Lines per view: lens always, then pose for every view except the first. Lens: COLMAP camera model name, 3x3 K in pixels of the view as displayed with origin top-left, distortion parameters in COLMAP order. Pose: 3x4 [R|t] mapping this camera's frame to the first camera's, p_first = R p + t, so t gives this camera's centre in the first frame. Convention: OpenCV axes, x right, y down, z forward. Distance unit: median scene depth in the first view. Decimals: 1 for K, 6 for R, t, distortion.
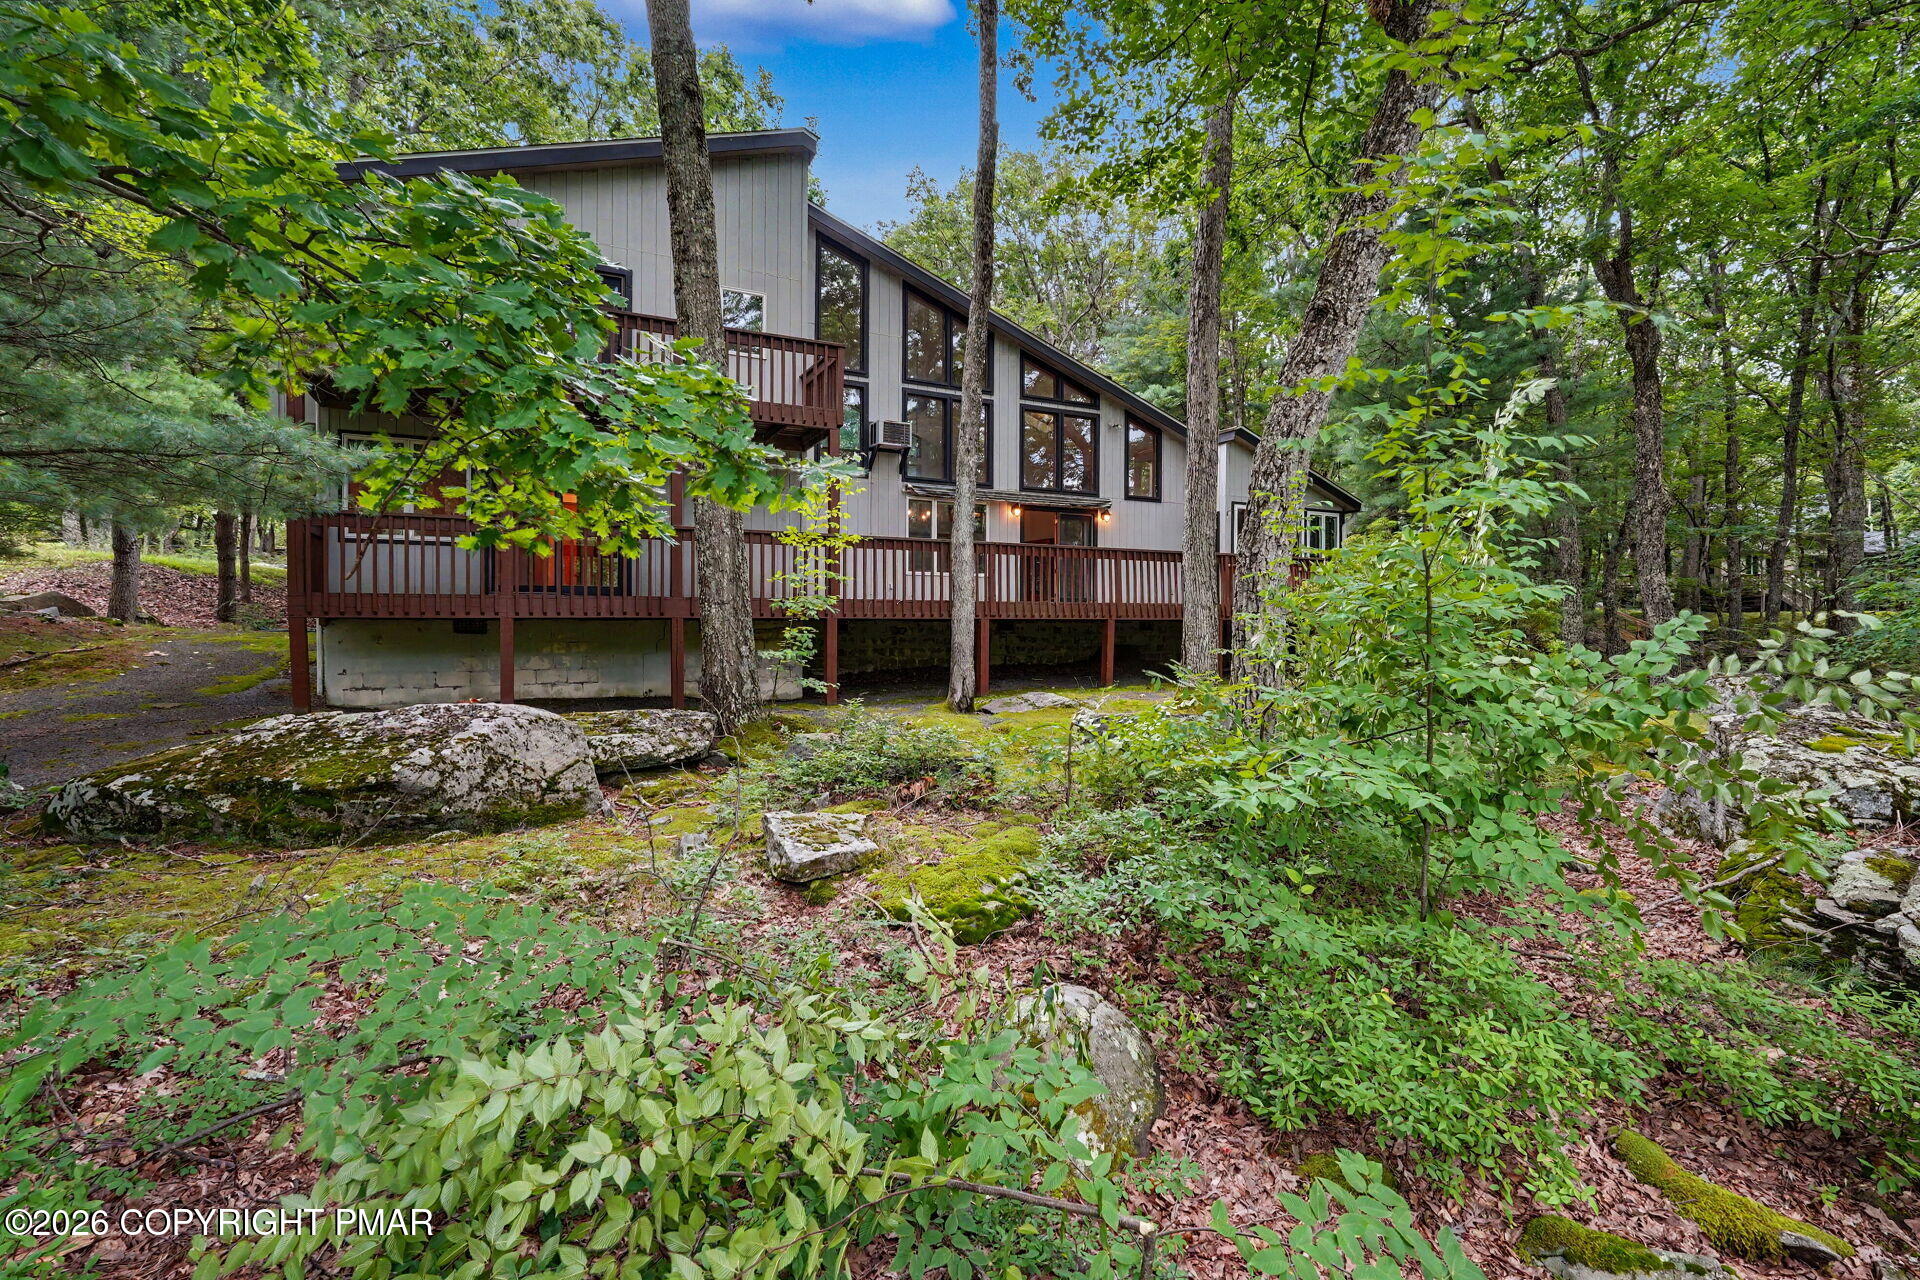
lens RADIAL K [[876.6, 0, 962.1], [0, 876.6, 634.4], [0, 0, 1]] dist [0.003147, 0.001071]
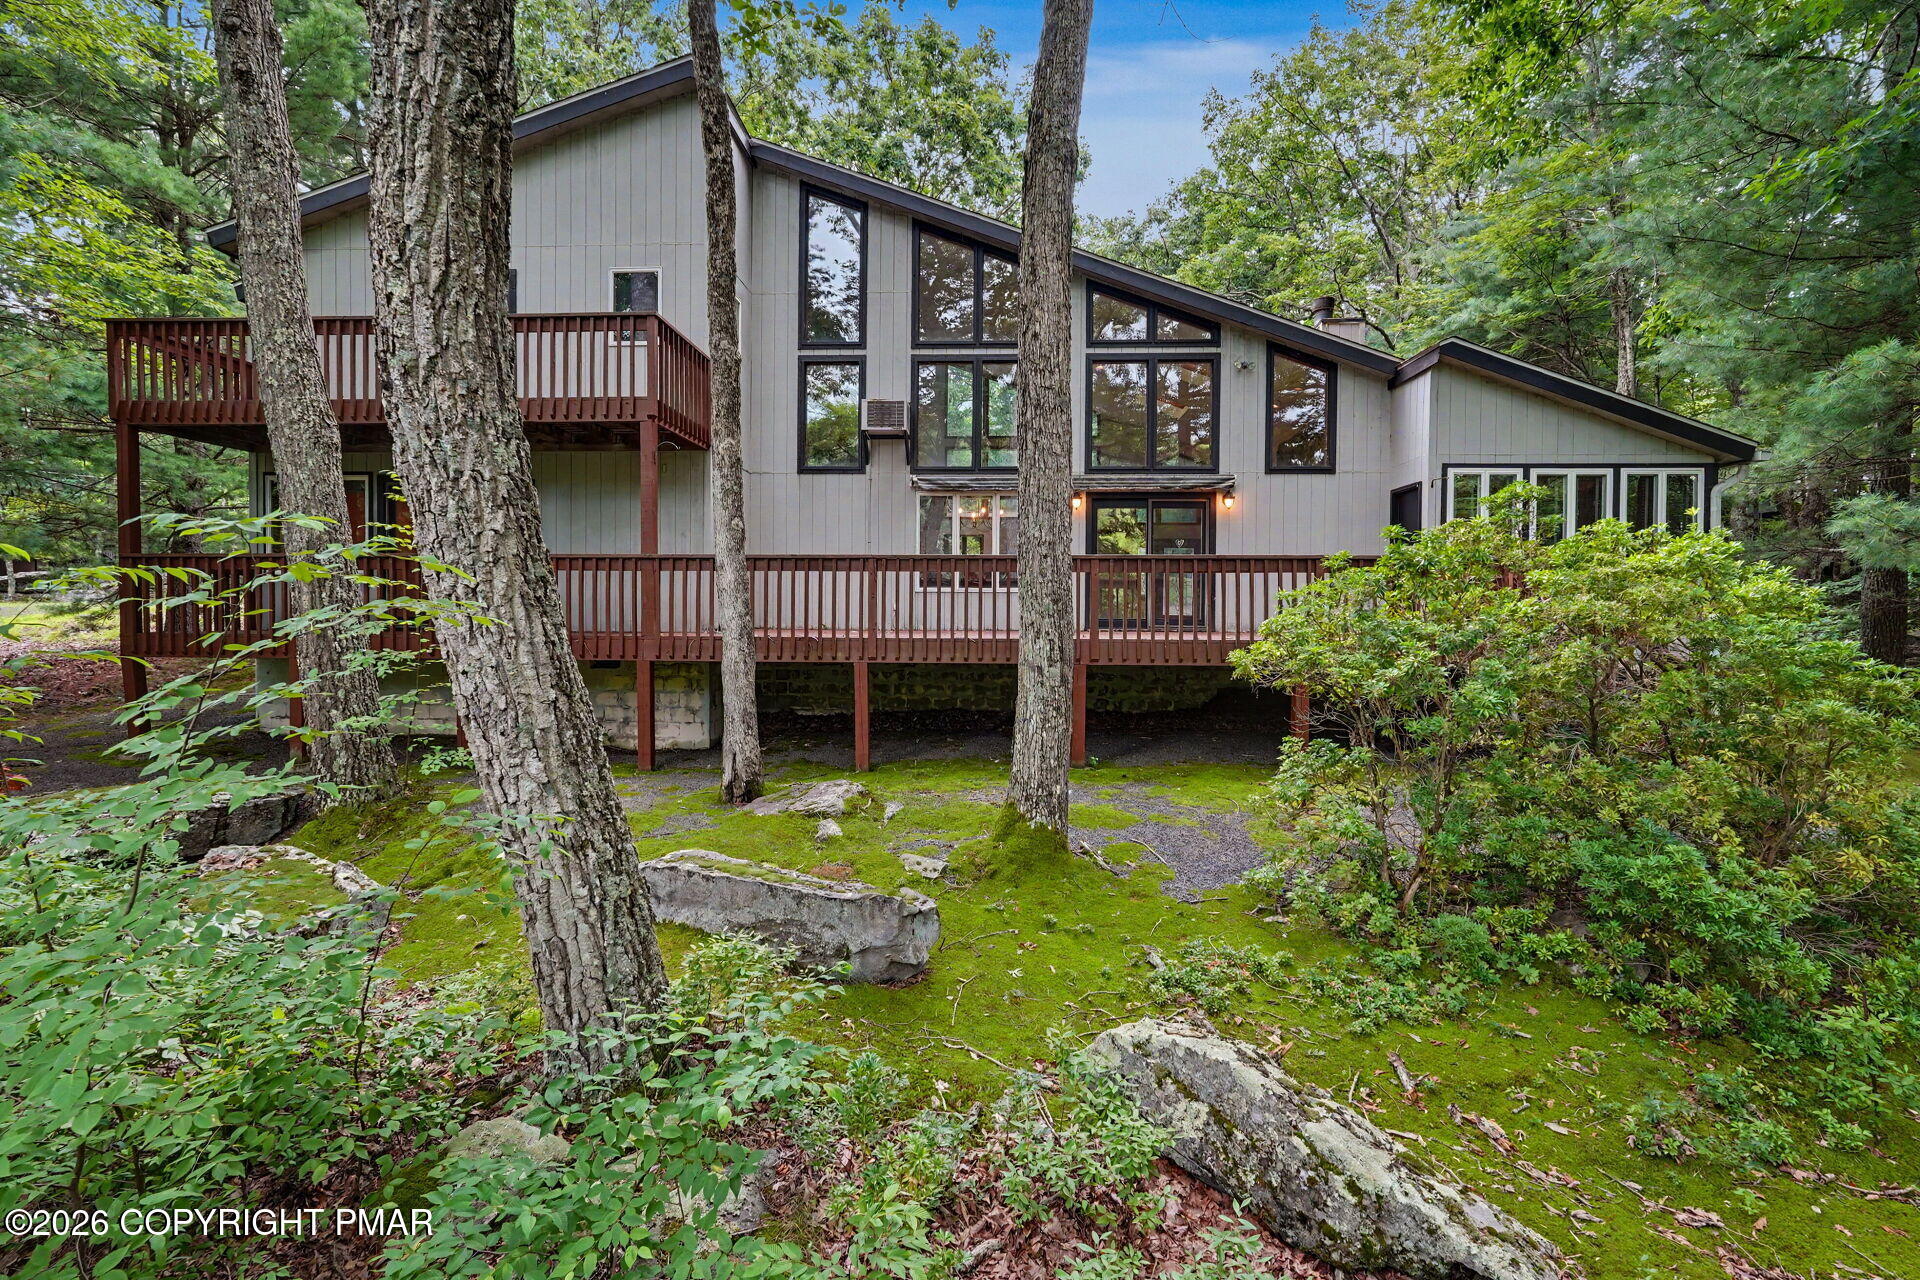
lens RADIAL K [[868.9, 0, 978.8], [0, 868.9, 633.5], [0, 0, 1]] dist [-0.009572, 0.003916]
pose [[0.864350, 0.016633, -0.502616, 0.358341], [-0.011173, 0.999841, 0.013872, -0.040251], [0.502767, -0.006374, 0.864398, 0.334137]]
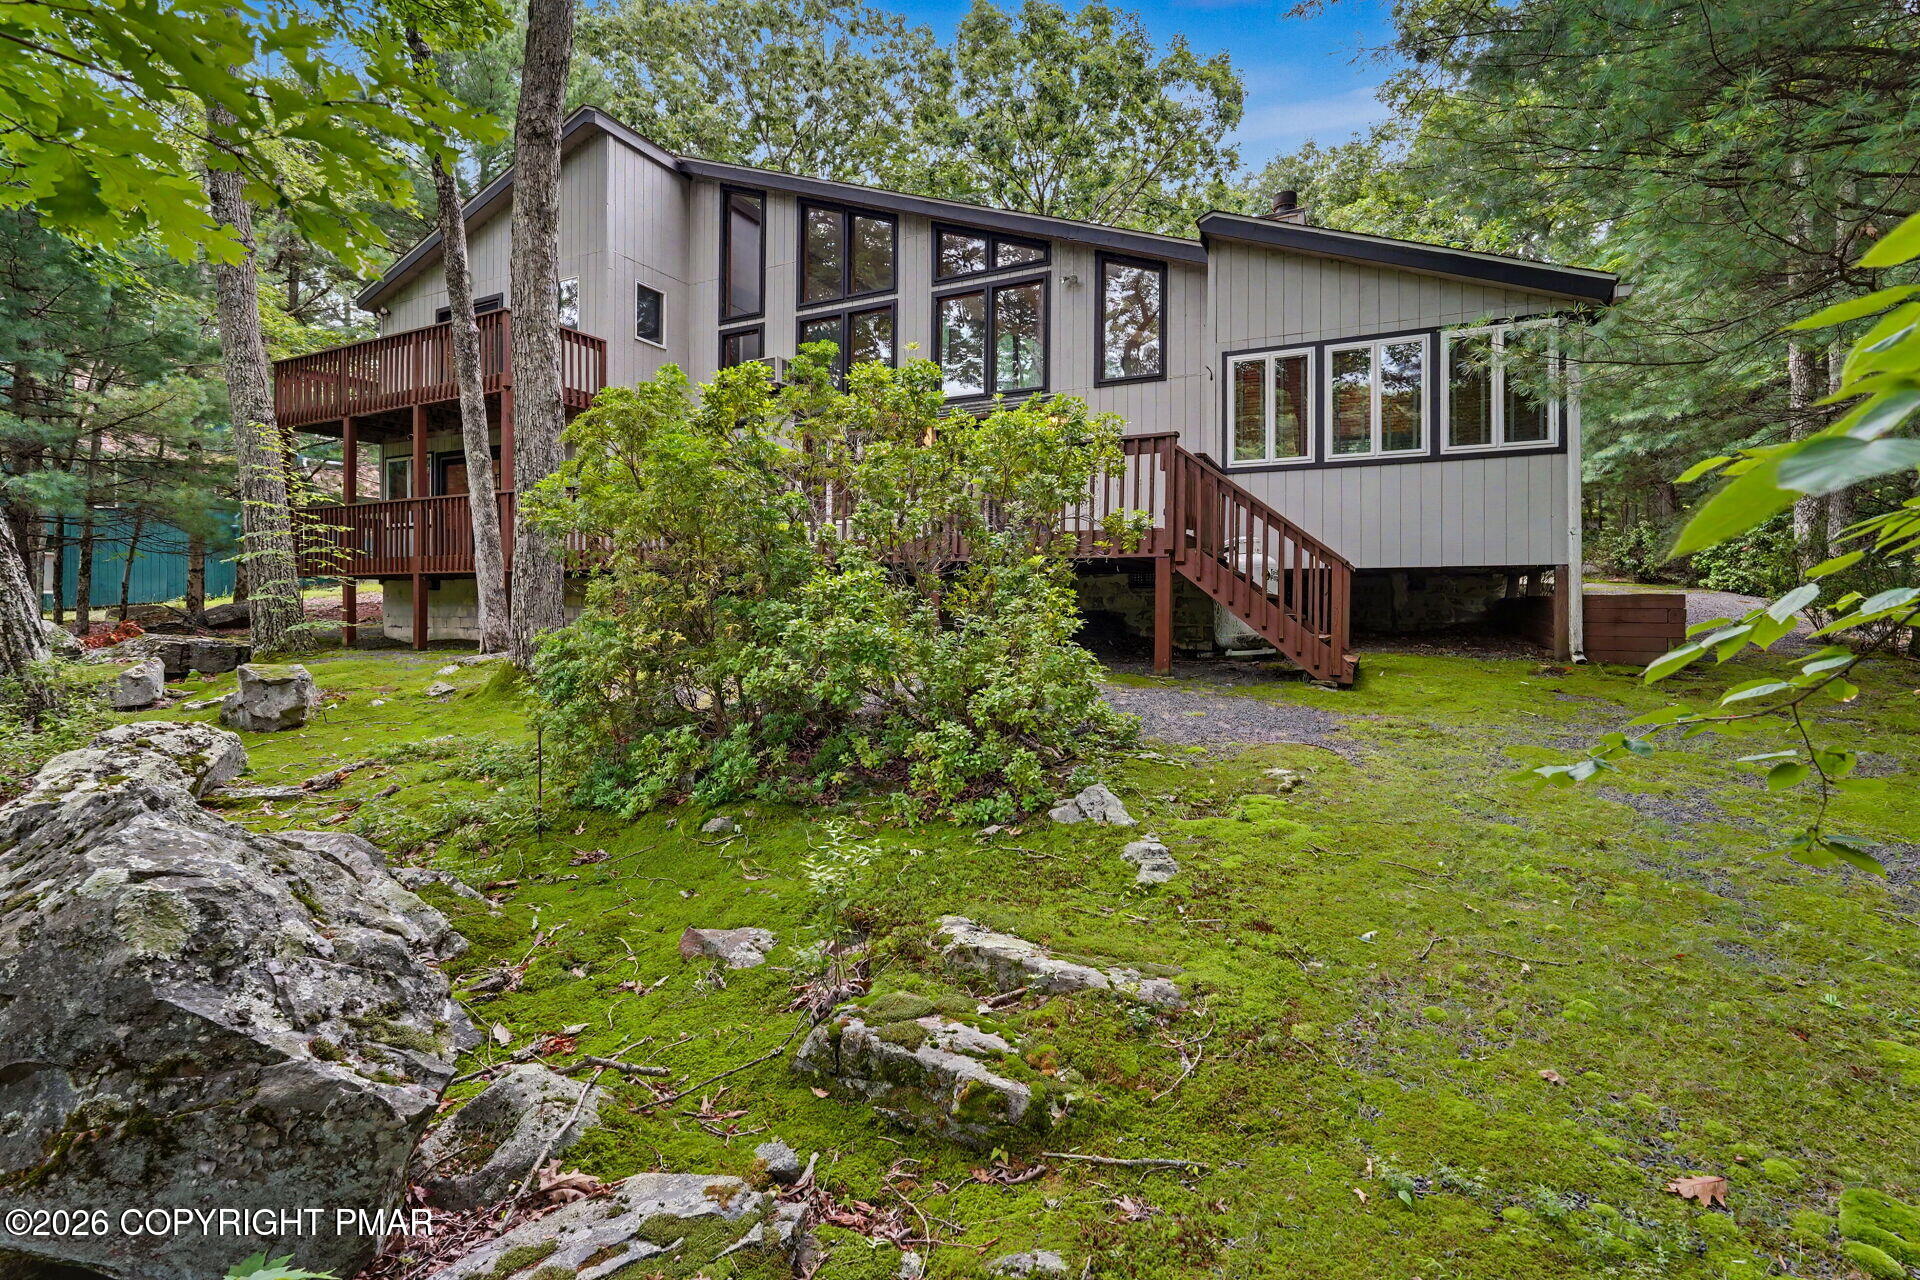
lens RADIAL K [[868.9, 0, 953.1], [0, 868.9, 611.7], [0, 0, 1]] dist [-0.009572, 0.003916]
pose [[0.584848, 0.009657, -0.811085, 0.704398], [-0.009515, 0.999942, 0.005044, 0.013173], [0.811087, 0.004768, 0.584906, 0.577228]]
